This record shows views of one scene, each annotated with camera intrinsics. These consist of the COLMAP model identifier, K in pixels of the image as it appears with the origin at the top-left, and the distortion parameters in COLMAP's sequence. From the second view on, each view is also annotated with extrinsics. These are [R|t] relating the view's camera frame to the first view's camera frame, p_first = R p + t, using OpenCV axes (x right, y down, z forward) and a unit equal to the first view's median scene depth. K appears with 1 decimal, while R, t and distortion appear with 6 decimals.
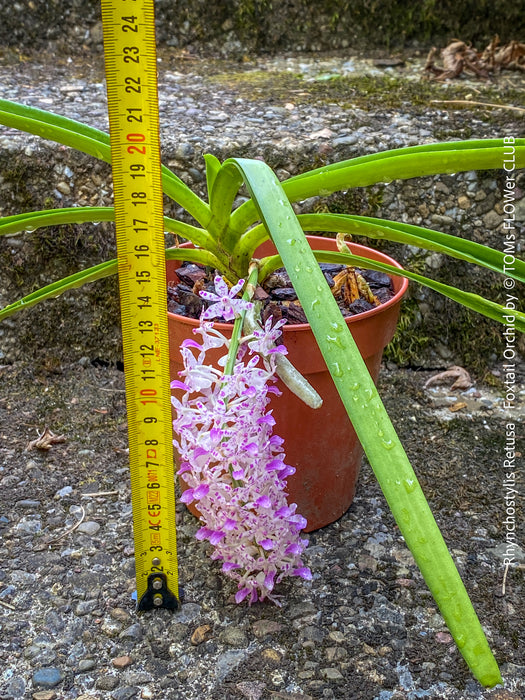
lens RADIAL K [[1015.4, 0, 262.5], [0, 1015.4, 350.0], [0, 0, 1]] dist [0.216985, -0.985668]
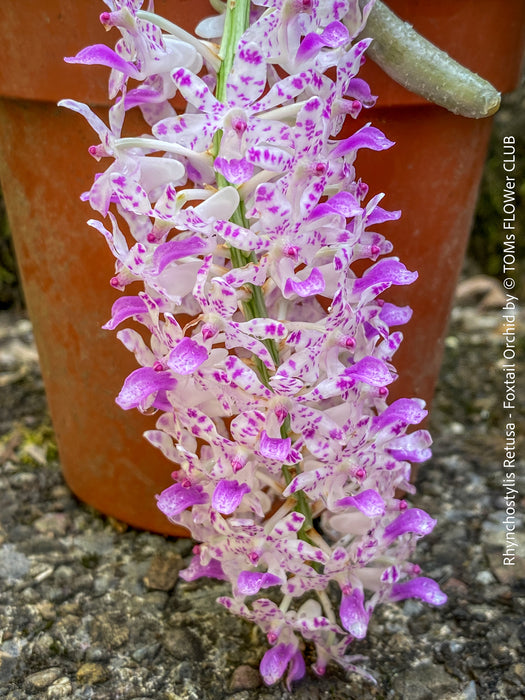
lens RADIAL K [[1015.4, 0, 262.5], [0, 1015.4, 350.0], [0, 0, 1]] dist [0.216985, -0.985668]
pose [[0.979137, -0.043322, 0.198530, -0.087730], [0.062938, 0.993620, -0.093583, 0.144272], [-0.193209, 0.104125, 0.975617, 0.557924]]
